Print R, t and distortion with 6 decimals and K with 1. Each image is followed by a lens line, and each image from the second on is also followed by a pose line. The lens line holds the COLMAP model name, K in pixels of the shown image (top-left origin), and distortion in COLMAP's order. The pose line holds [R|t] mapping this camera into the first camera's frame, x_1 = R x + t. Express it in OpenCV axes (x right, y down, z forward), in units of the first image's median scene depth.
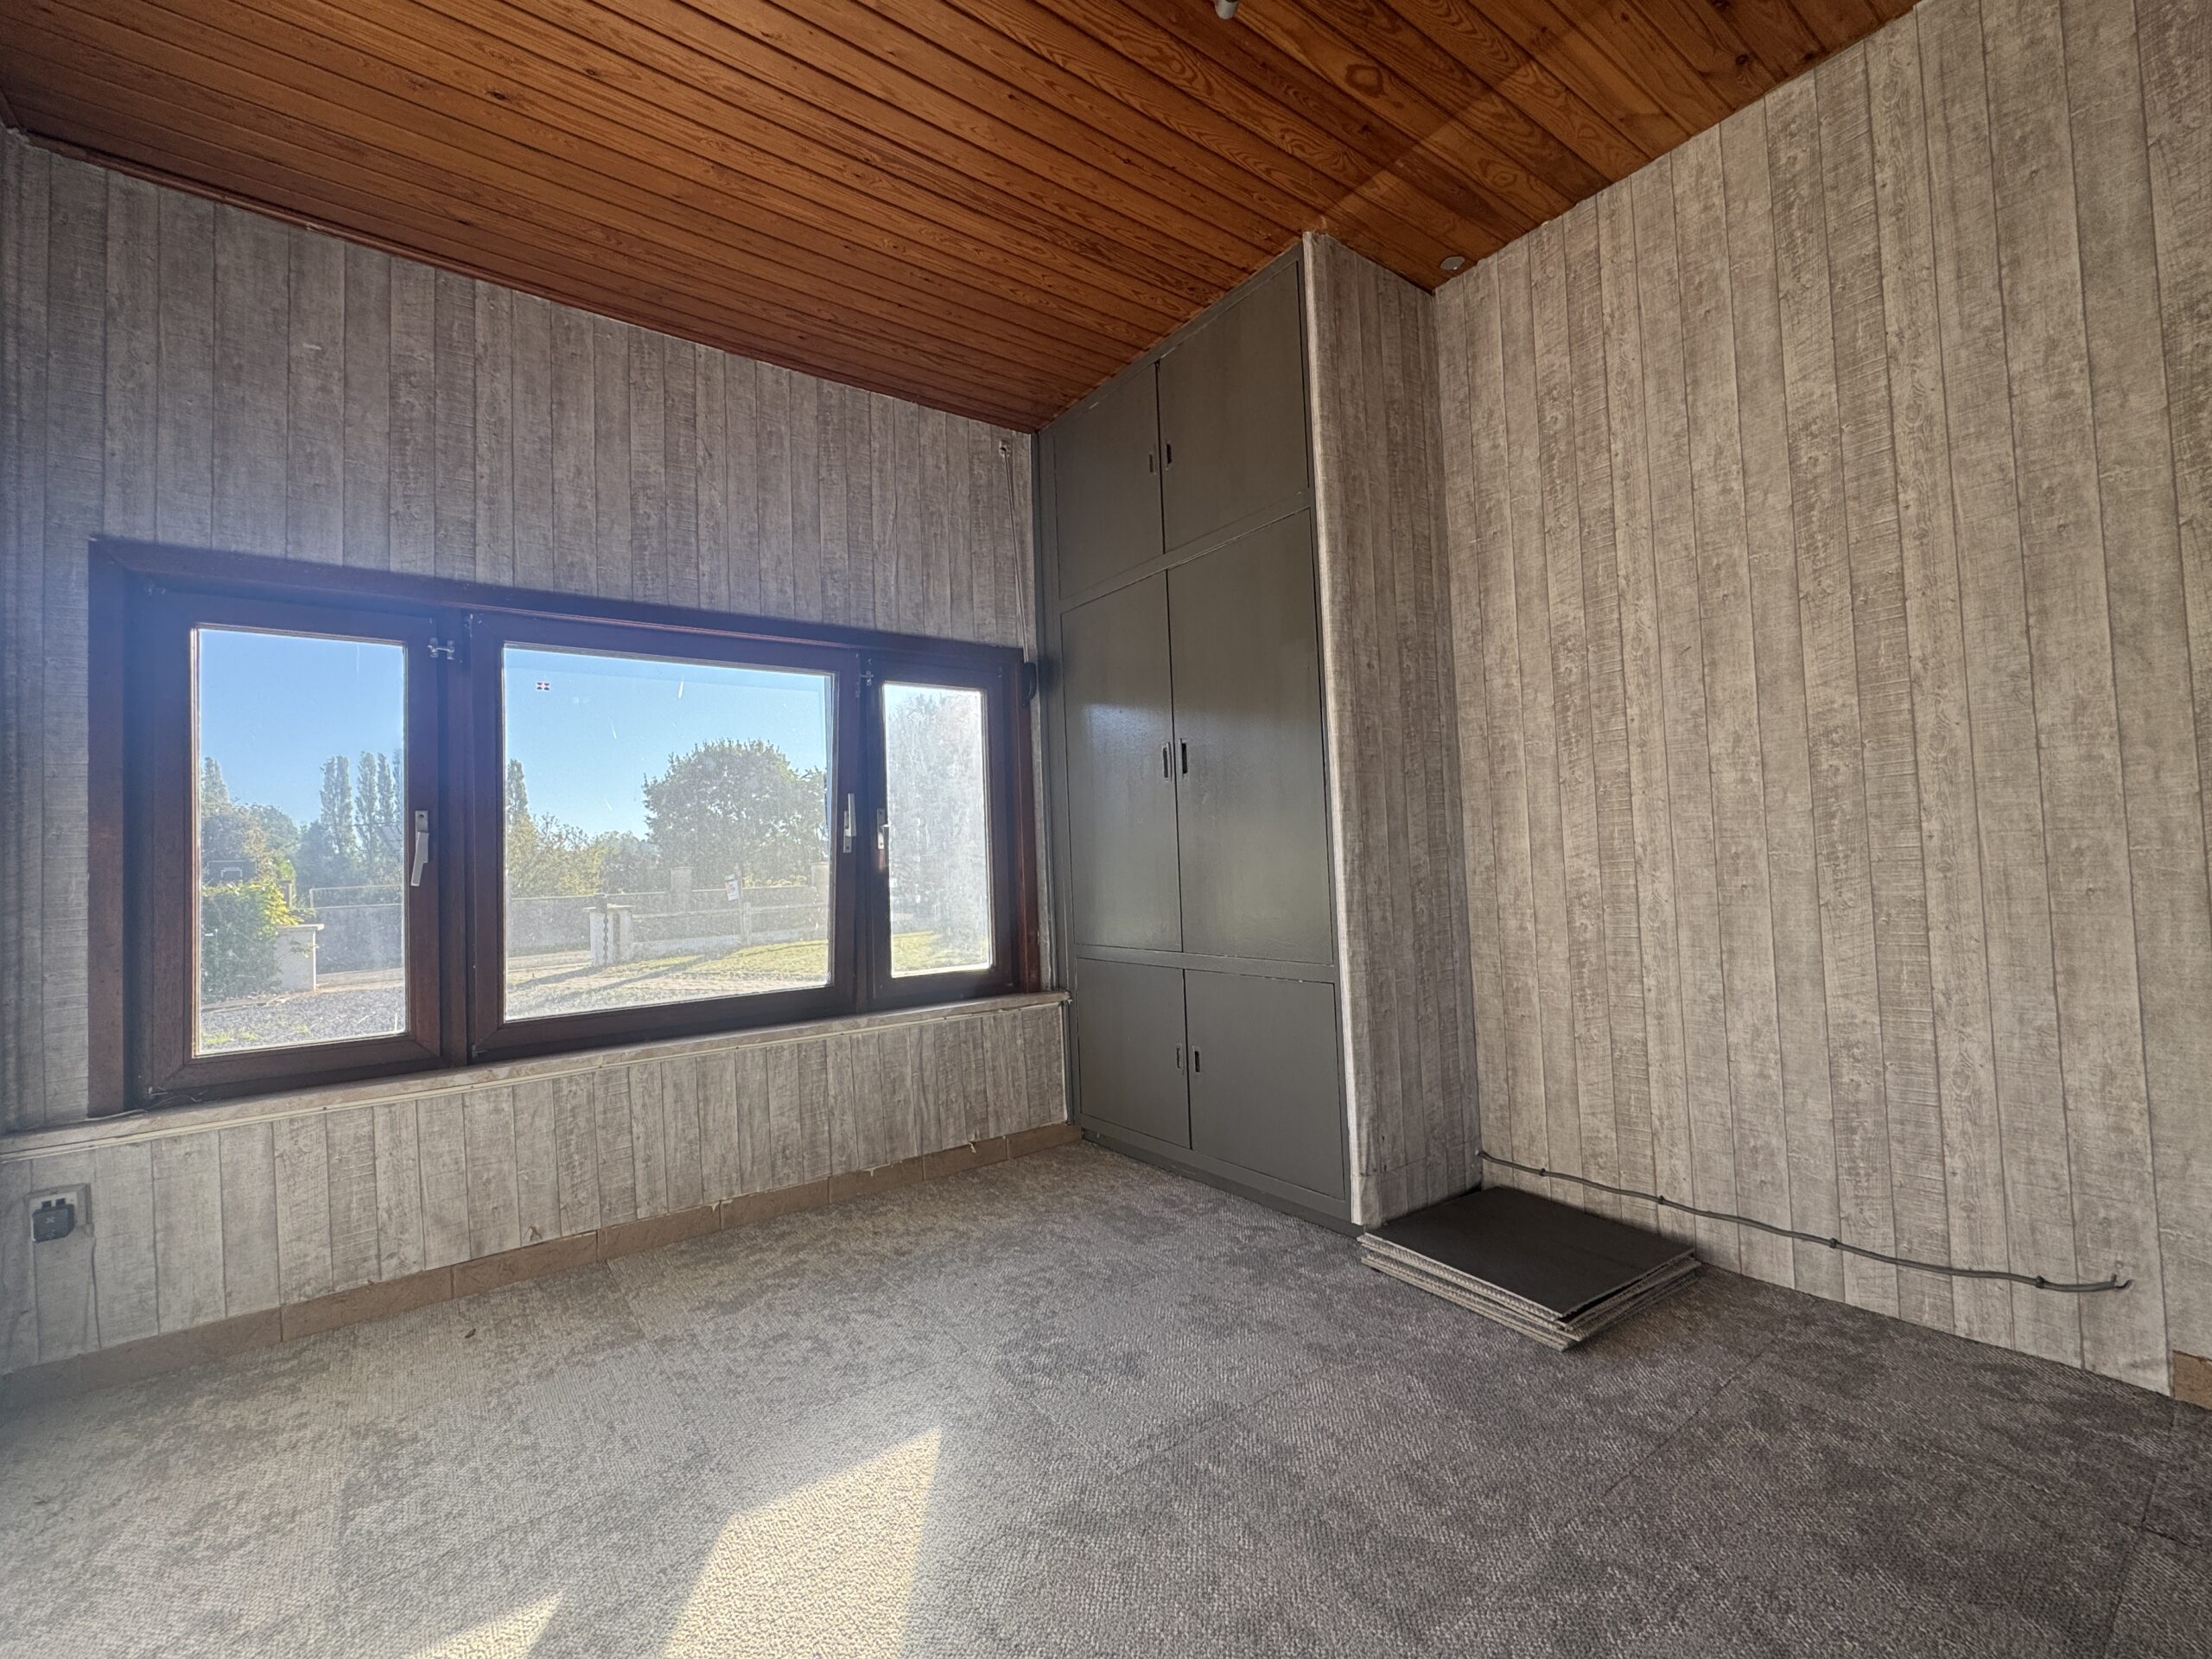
lens RADIAL K [[944.0, 0, 1105.9], [0, 944.0, 831.8], [0, 0, 1]] dist [-0.000463, -0.000371]
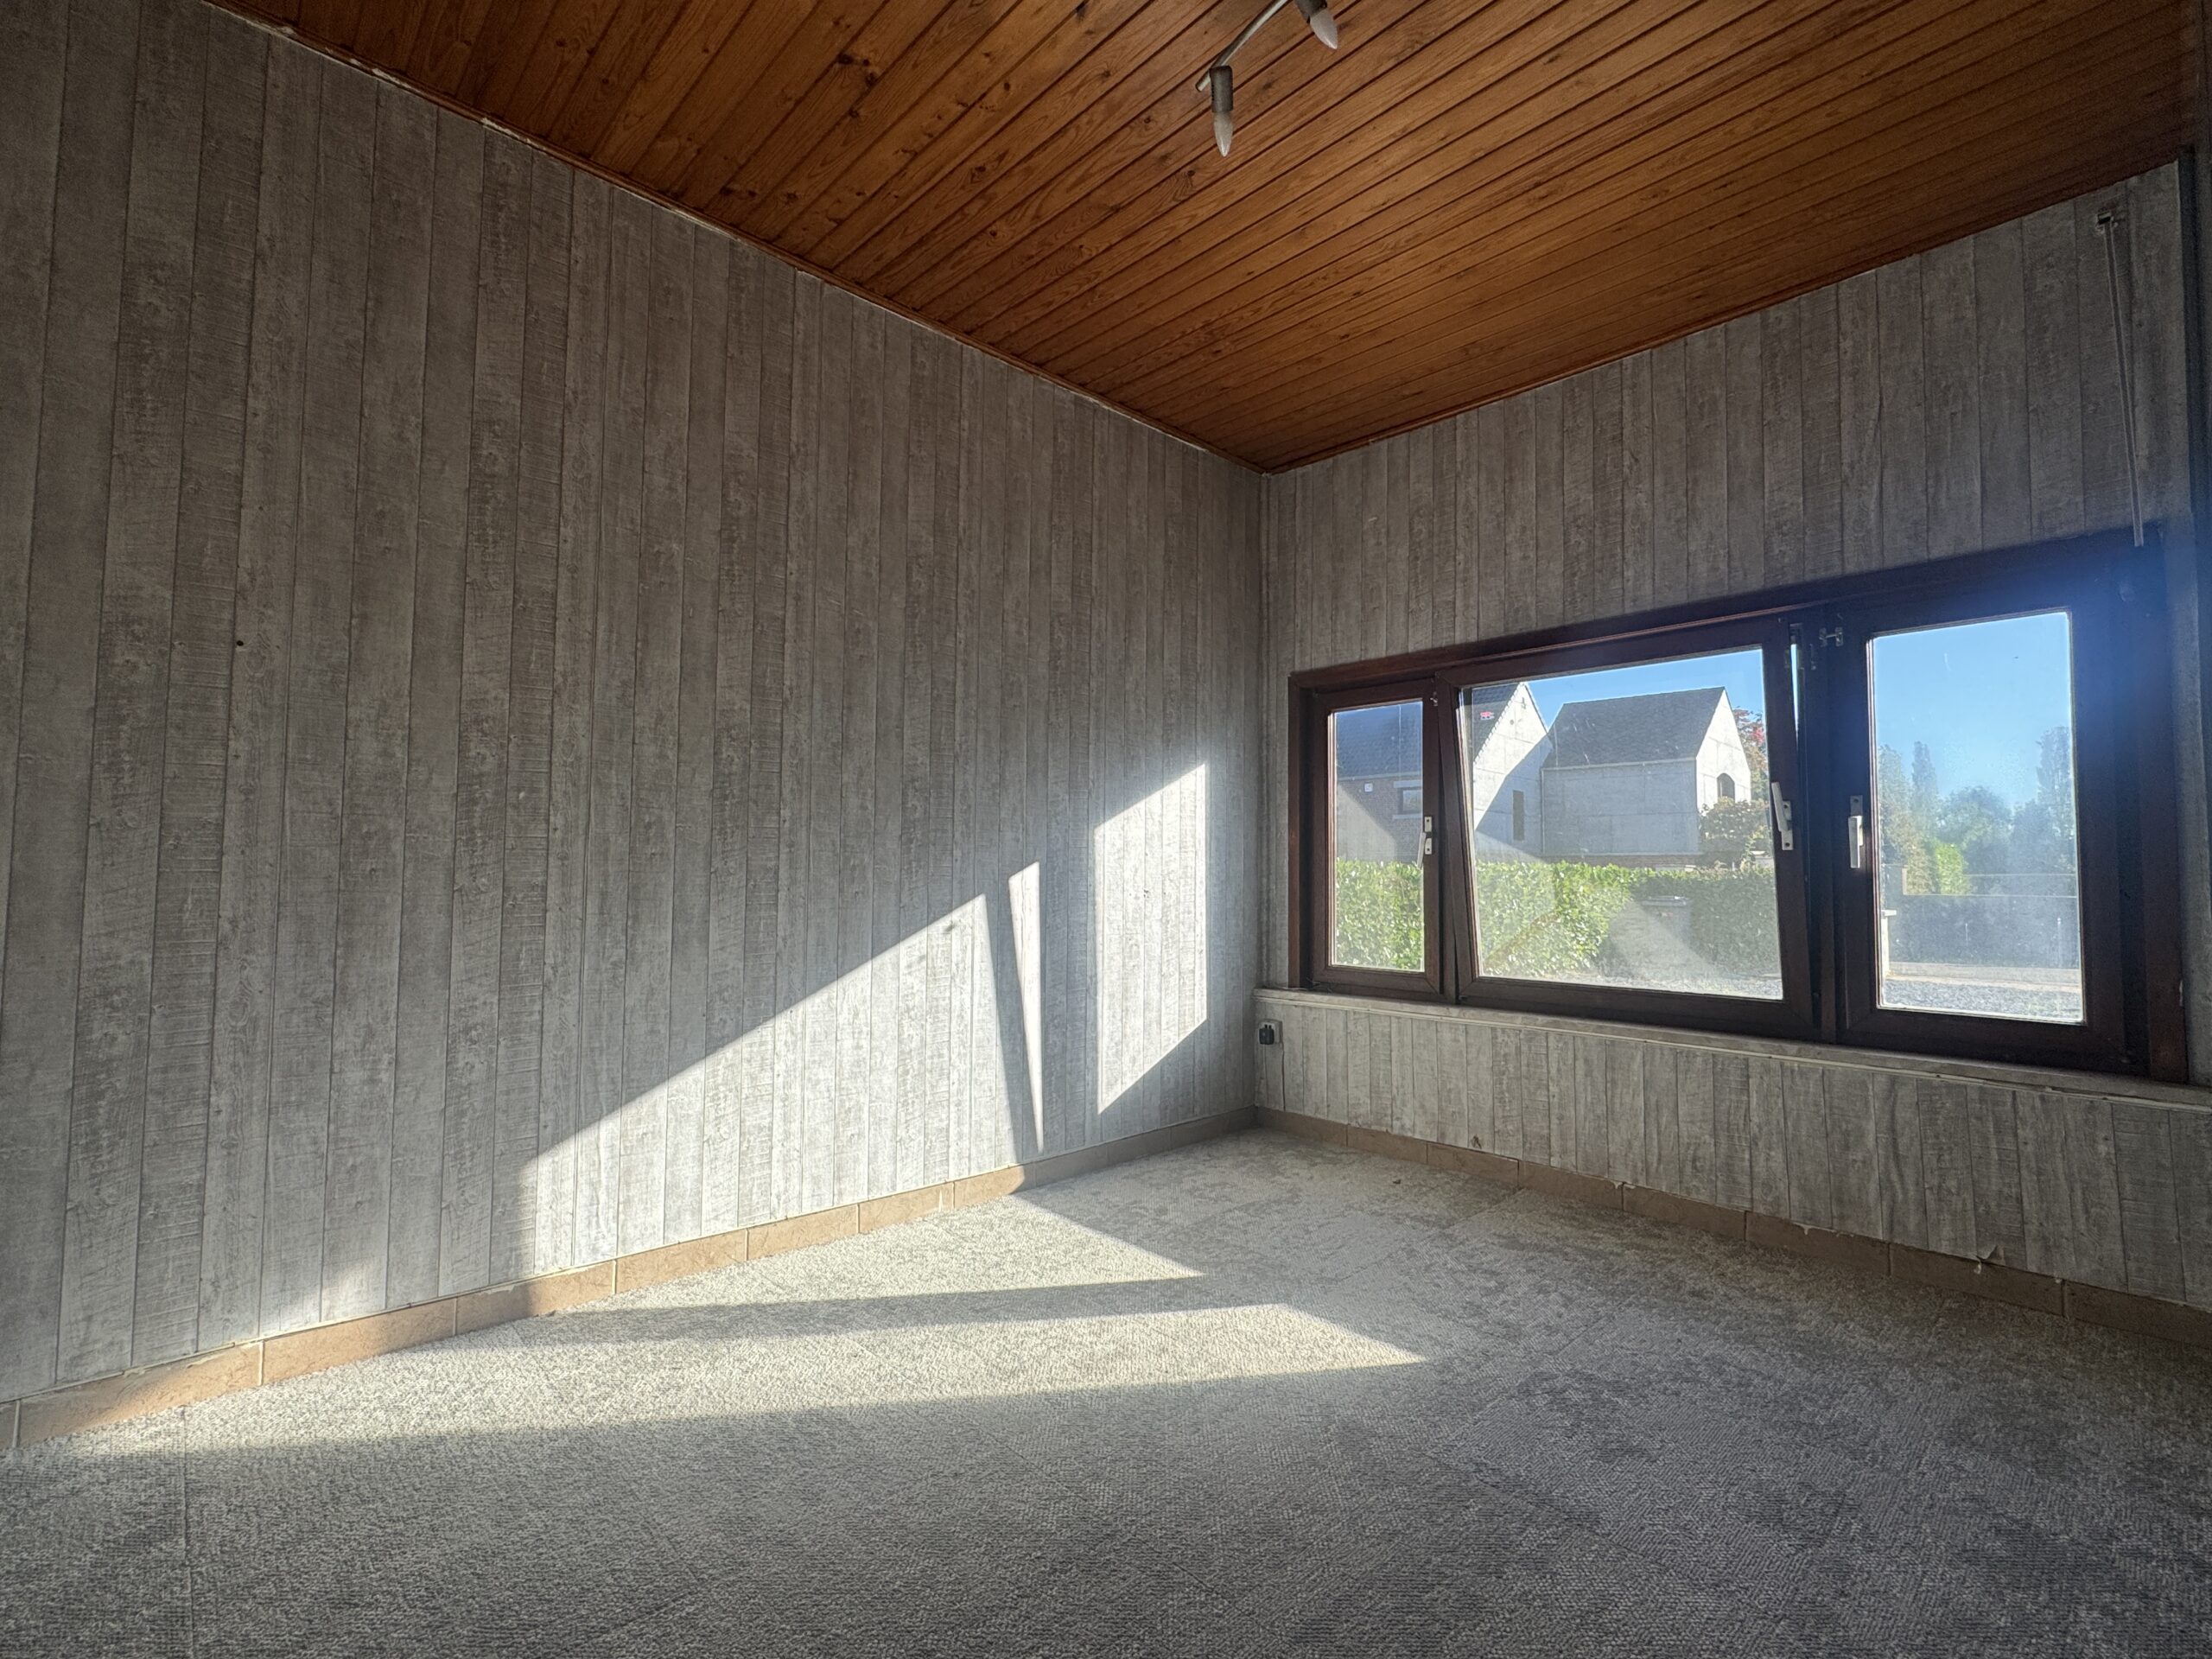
lens RADIAL K [[999.1, 0, 1104.7], [0, 999.1, 831.4], [0, 0, 1]] dist [-0.001948, -0.001191]
pose [[0.111046, -0.003824, -0.993808, 0.666158], [0.021504, 0.999768, -0.001444, -0.008270], [0.993583, -0.021211, 0.111103, 0.335251]]
